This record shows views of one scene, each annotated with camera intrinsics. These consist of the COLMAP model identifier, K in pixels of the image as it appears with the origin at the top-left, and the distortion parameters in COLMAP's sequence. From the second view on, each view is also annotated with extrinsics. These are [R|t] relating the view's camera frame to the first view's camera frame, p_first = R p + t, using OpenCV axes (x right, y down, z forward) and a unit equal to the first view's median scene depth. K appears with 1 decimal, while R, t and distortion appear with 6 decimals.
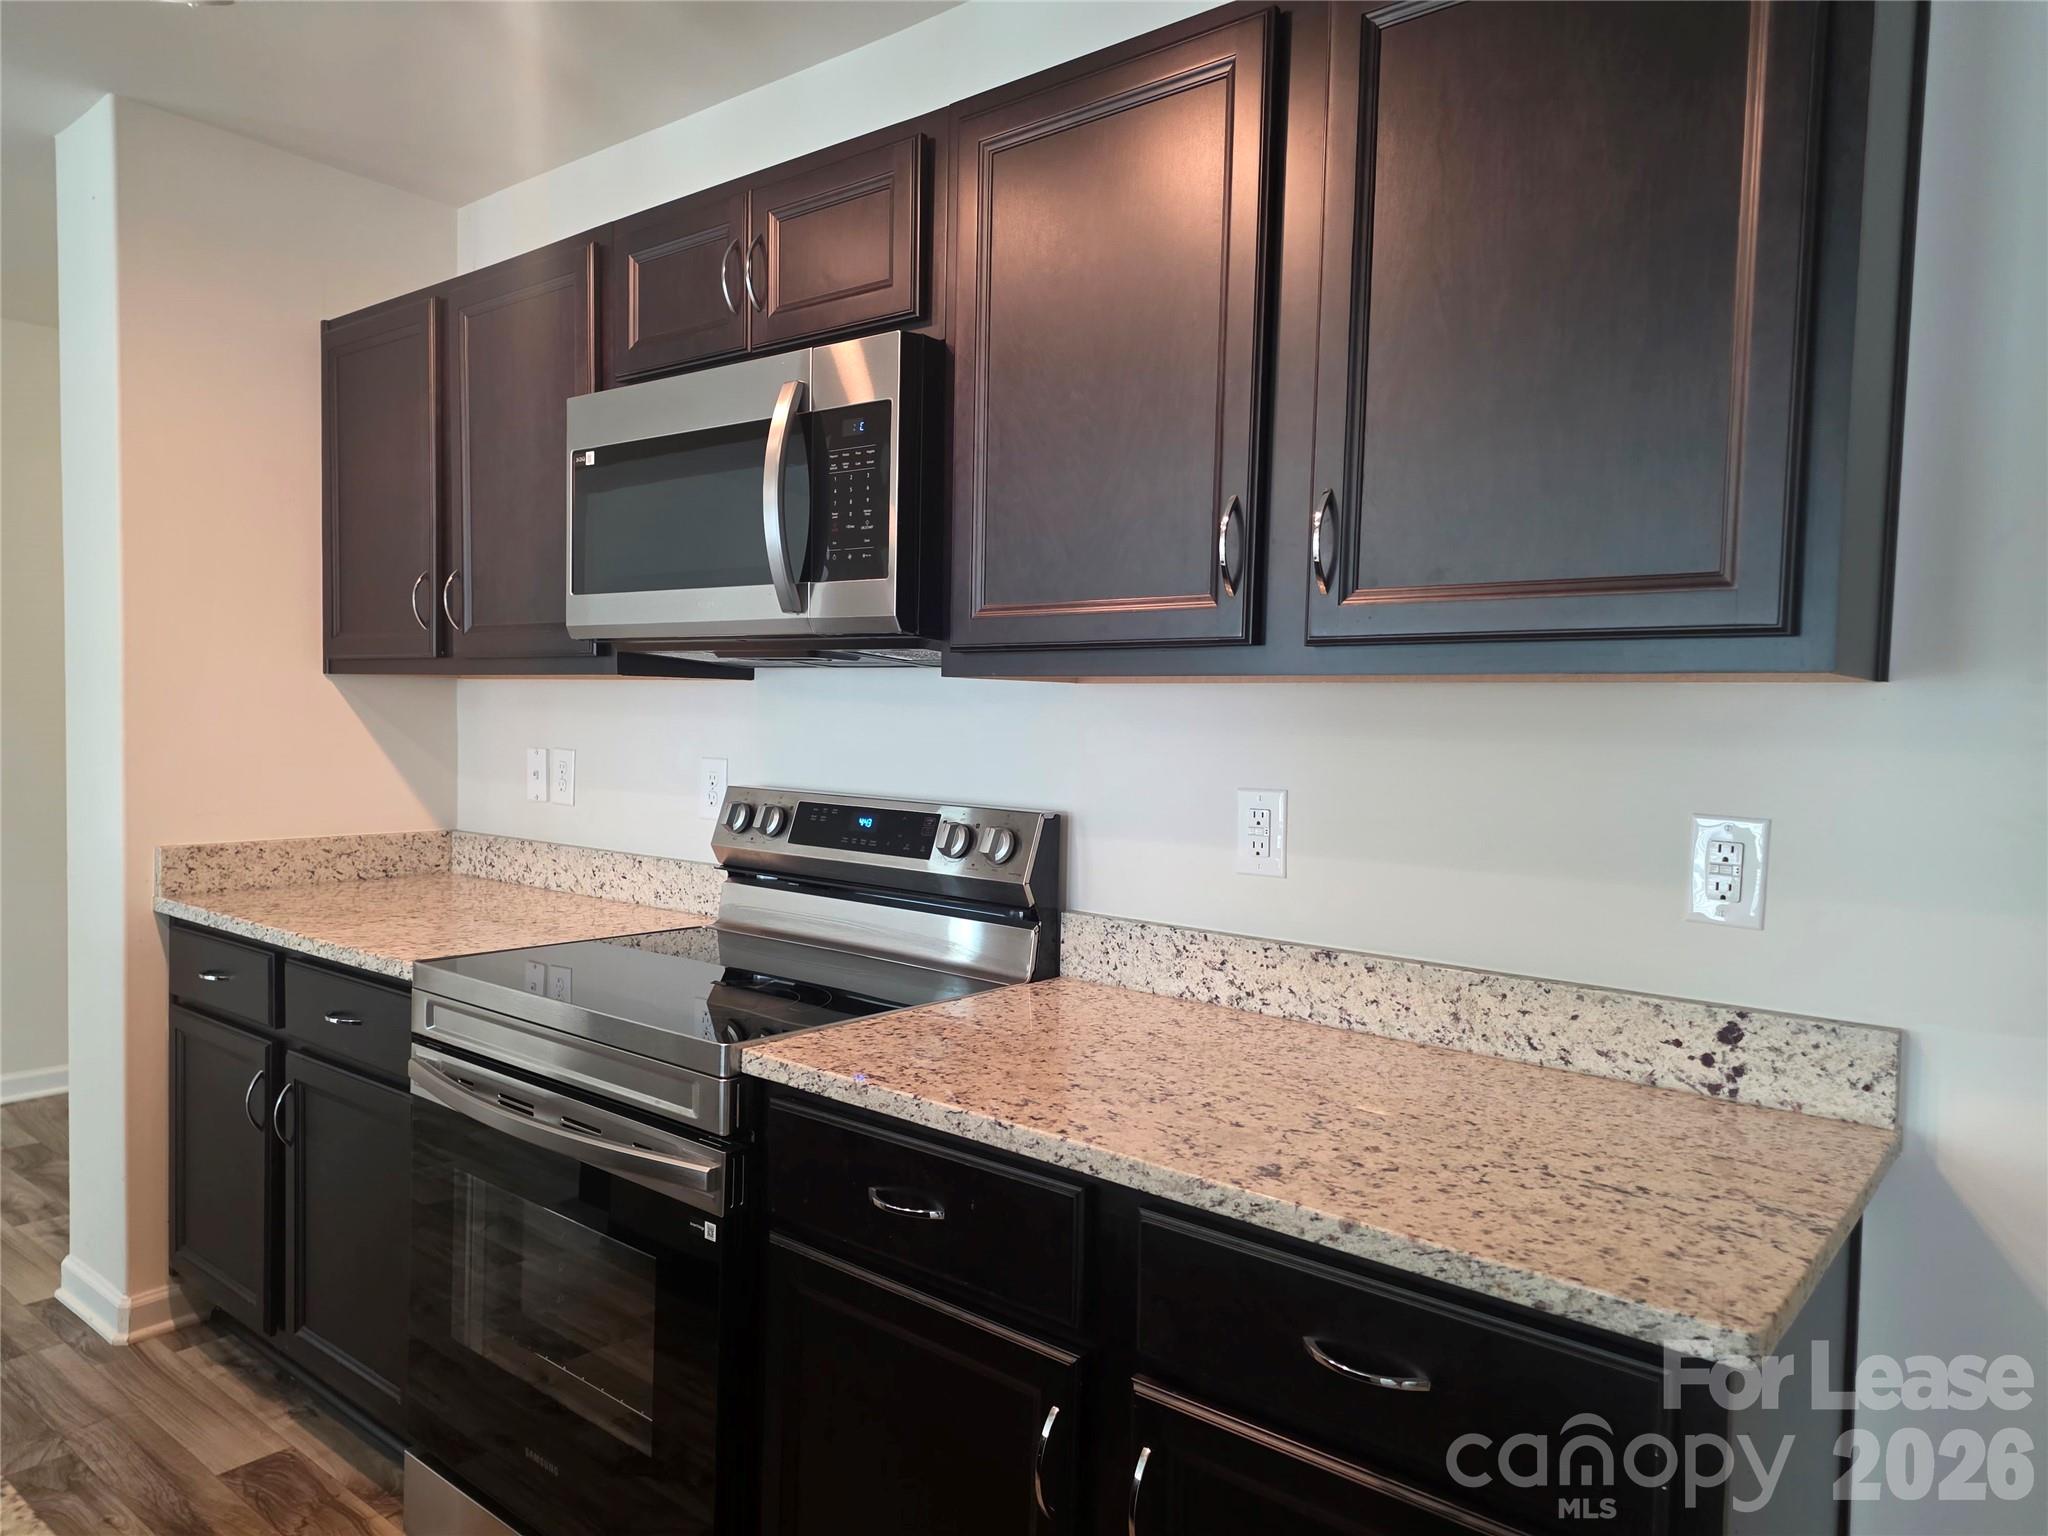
lens RADIAL K [[1368.7, 0, 1021.0], [0, 1368.7, 763.0], [0, 0, 1]] dist [0.080914, -0.077901]
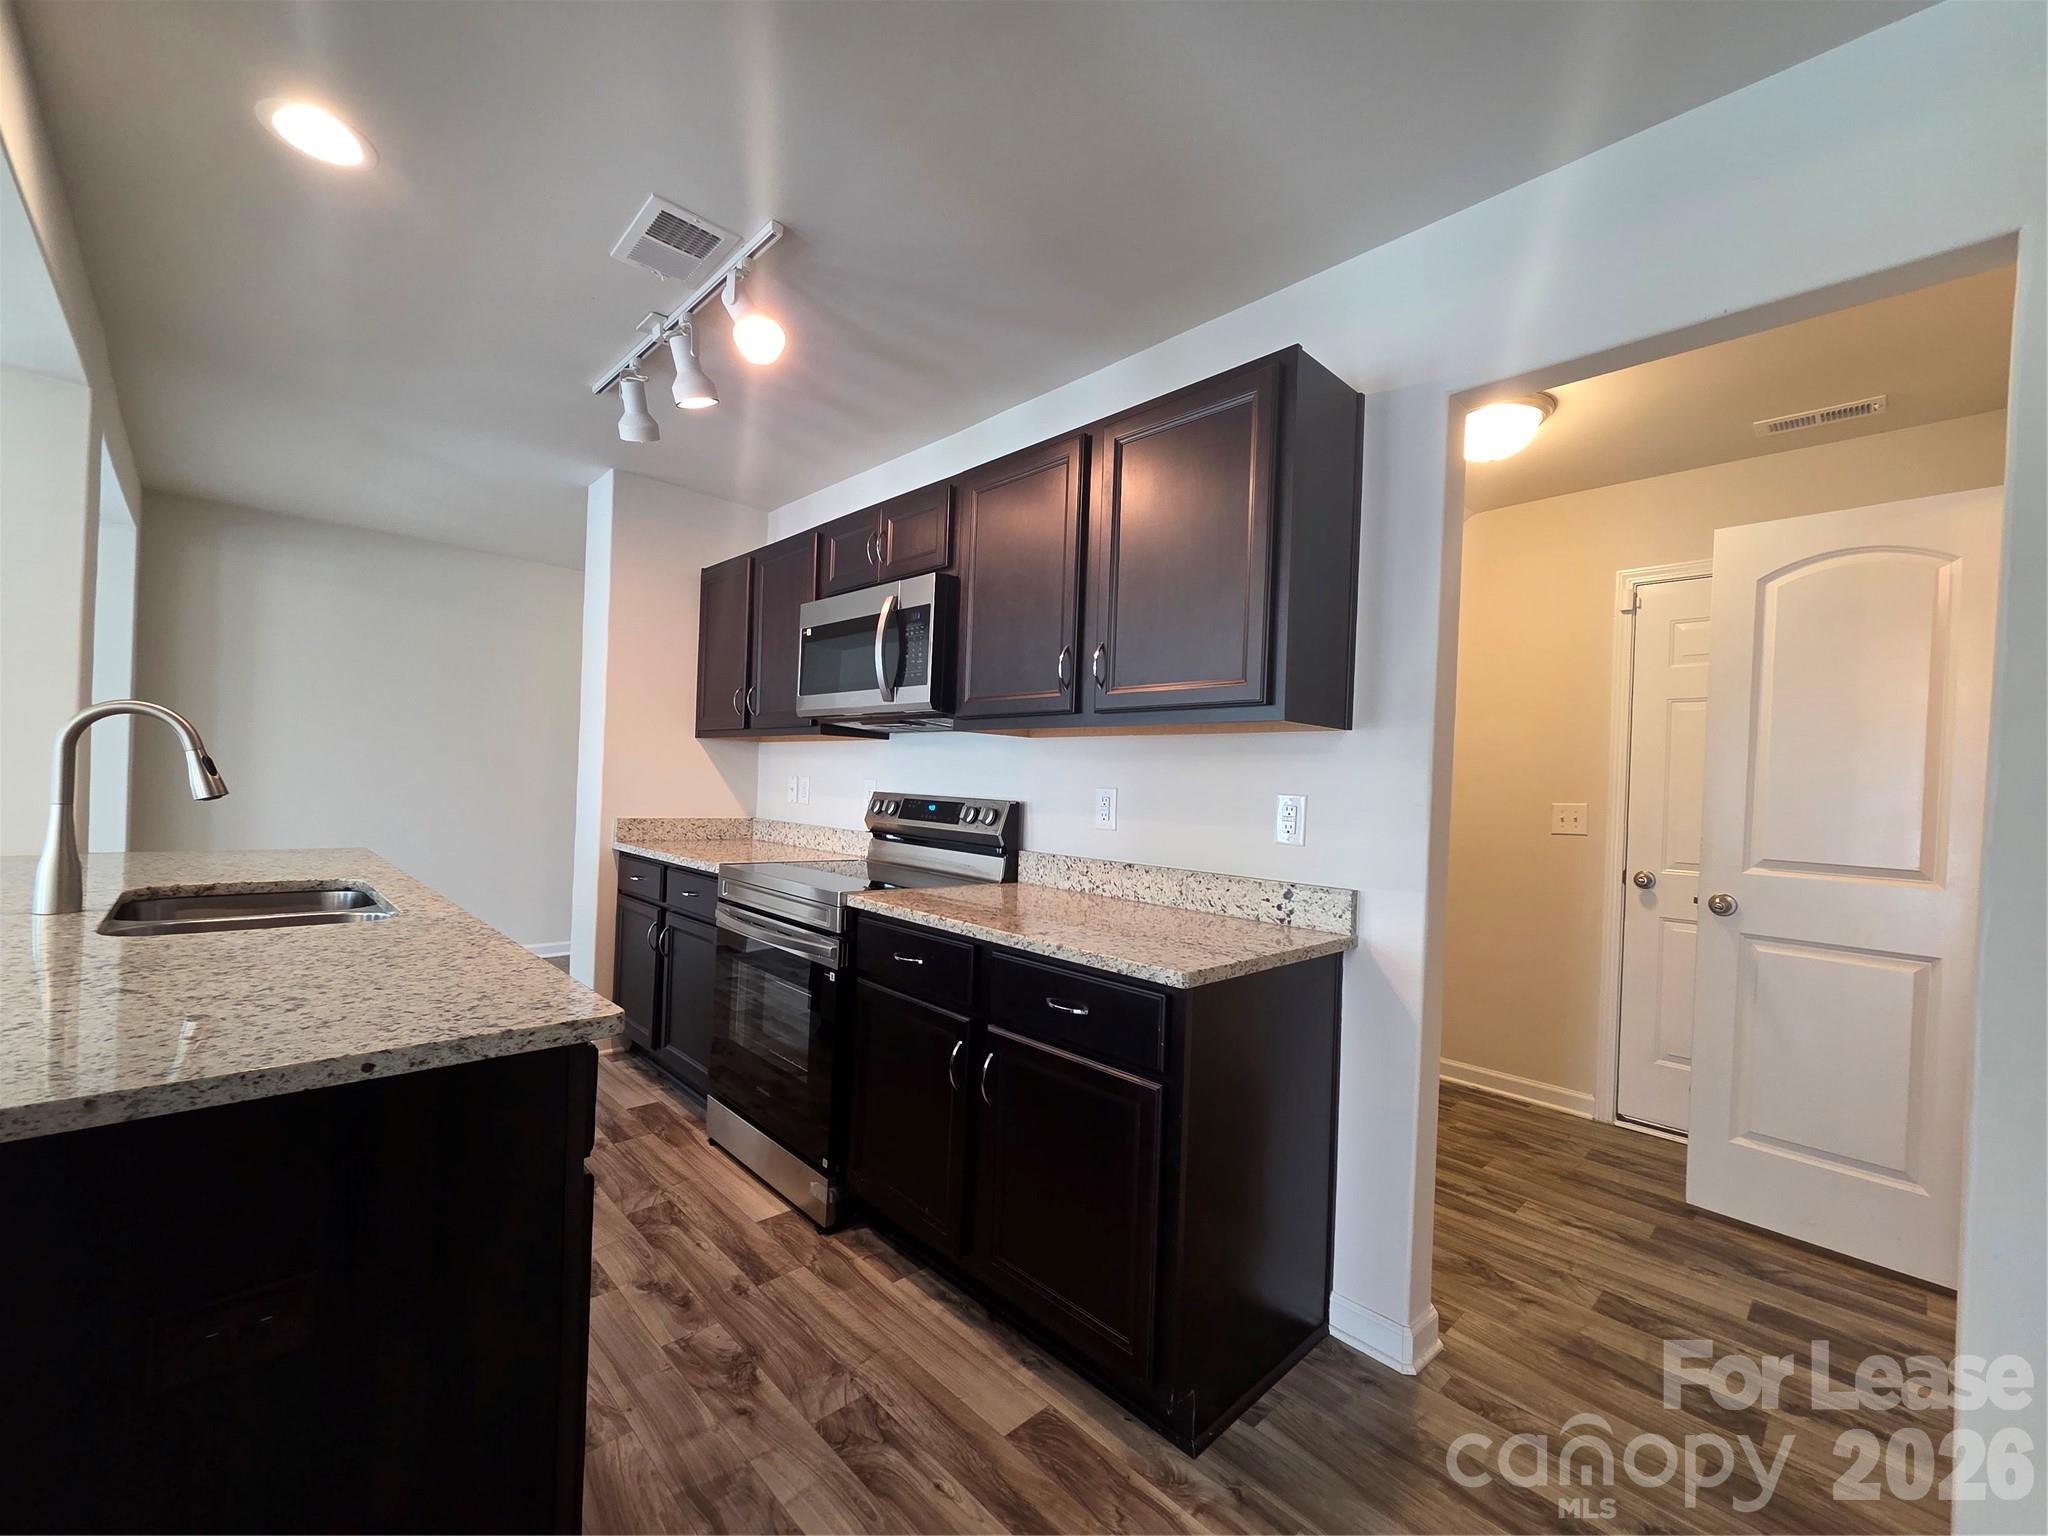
lens RADIAL K [[845.6, 0, 1024.0], [0, 845.6, 768.0], [0, 0, 1]] dist [0.000234, 0.000201]
pose [[0.992673, 0.013734, -0.120049, 0.177096], [-0.020772, 0.998126, -0.057567, 0.056855], [0.119033, 0.059639, 0.991098, -0.239101]]
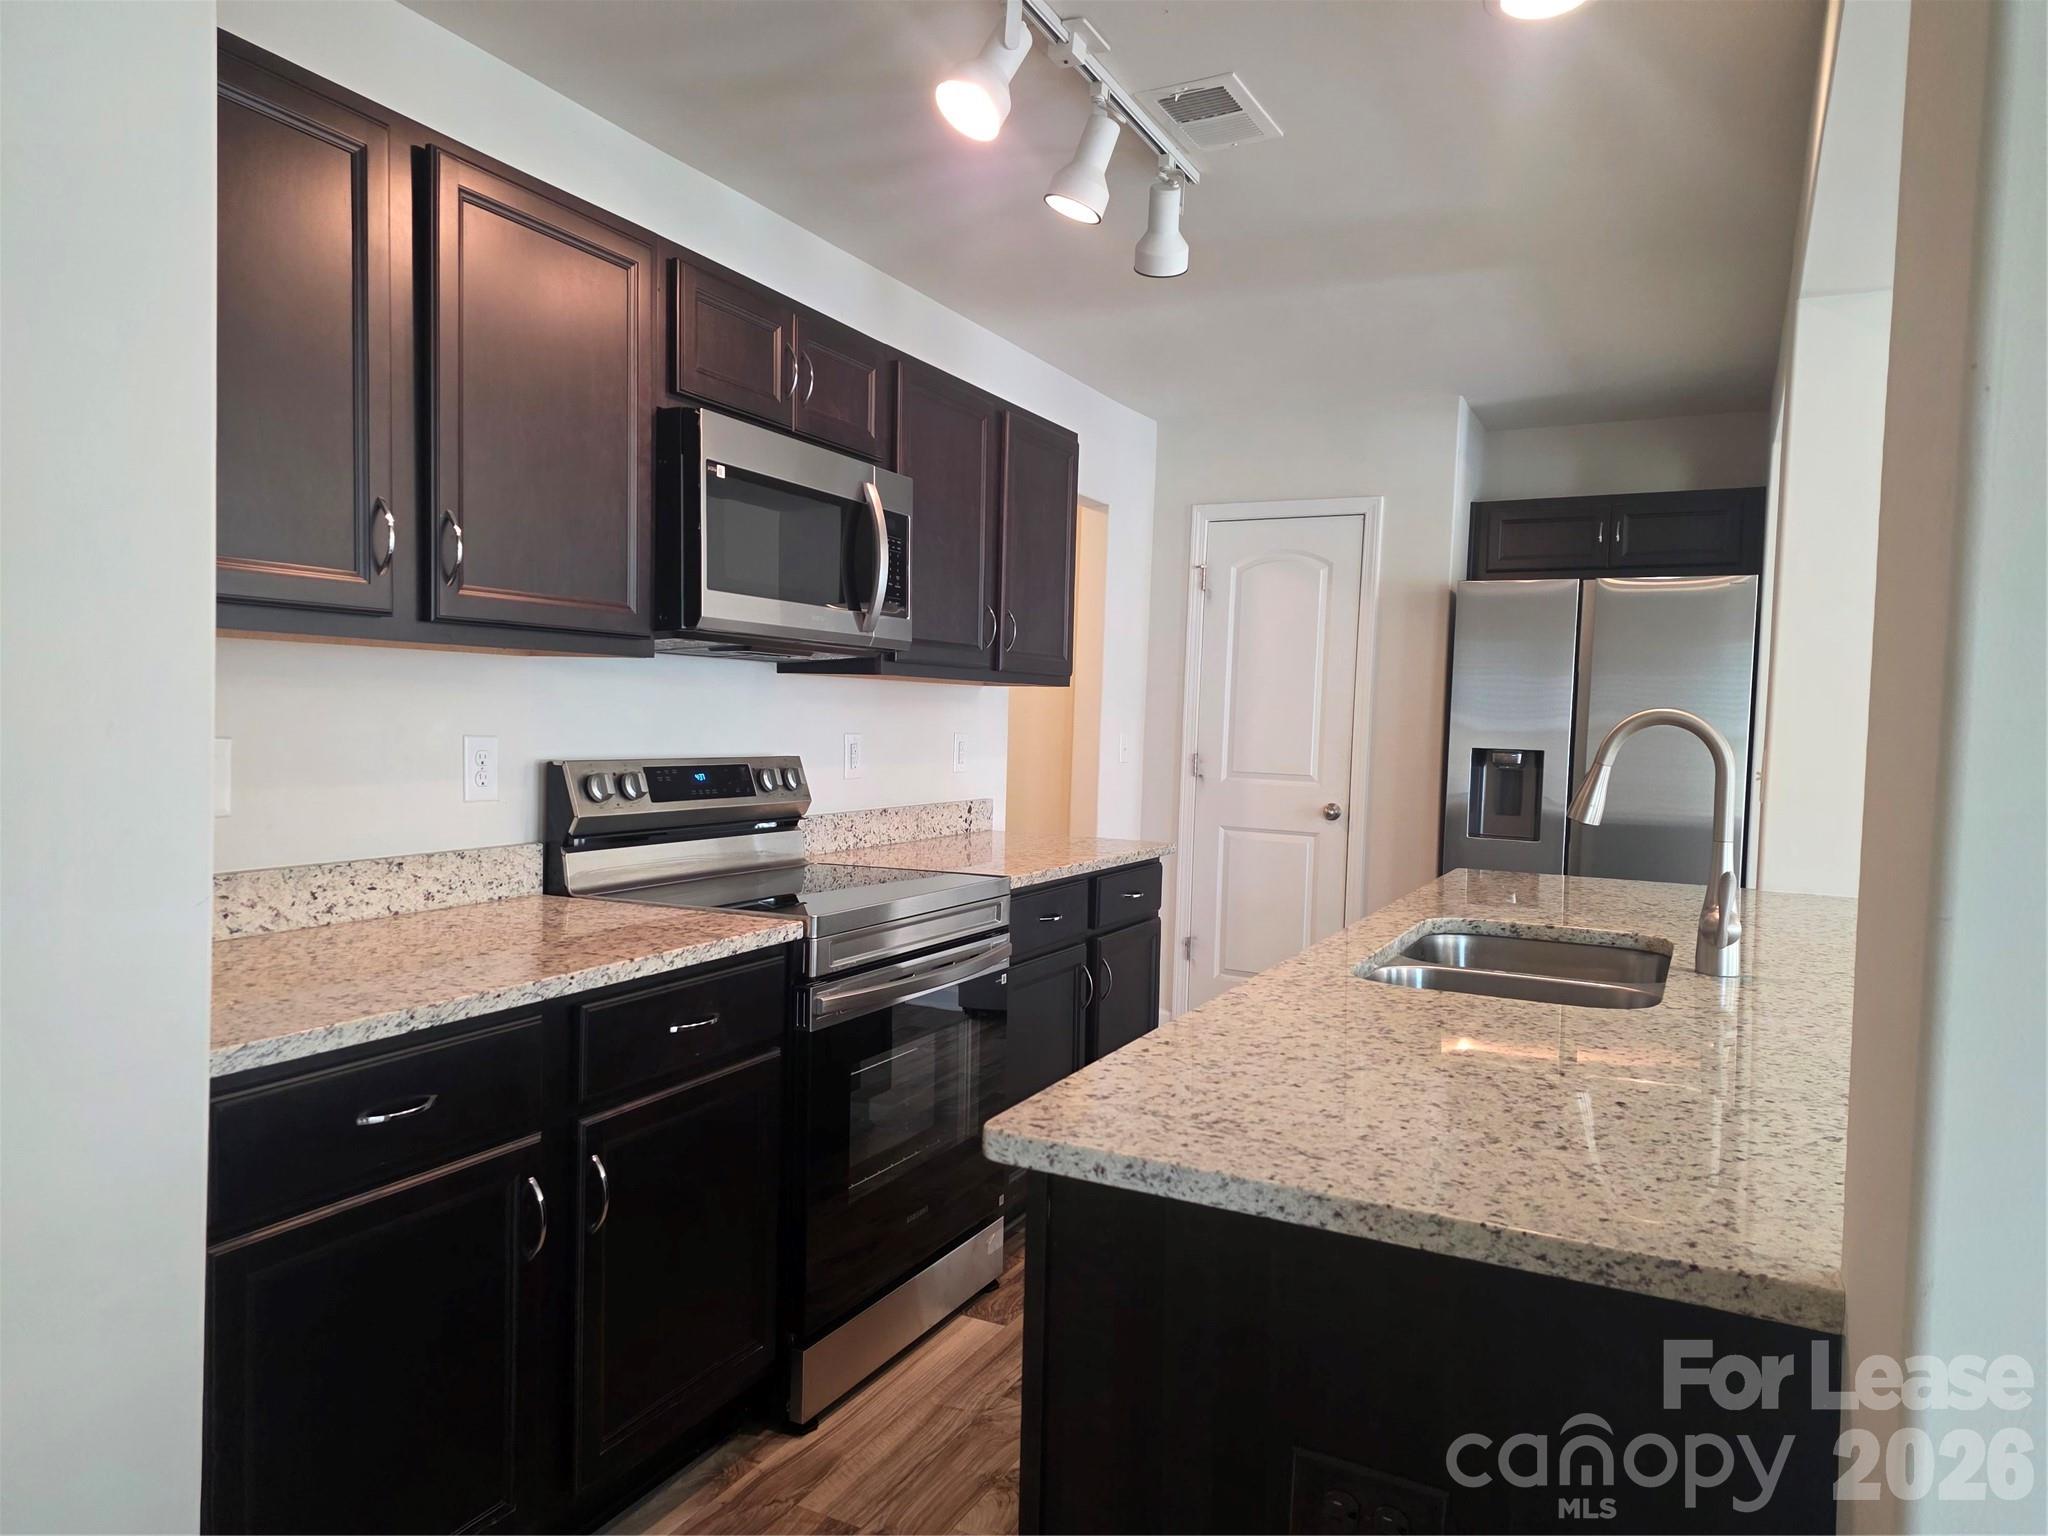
lens RADIAL K [[1348.0, 0, 1027.4], [0, 1348.0, 783.6], [0, 0, 1]] dist [0.096105, -0.114137]
pose [[-0.224976, -0.077571, 0.971272, -1.487567], [0.007215, 0.996666, 0.081270, -0.055055], [-0.974338, 0.025291, -0.223667, 1.022754]]
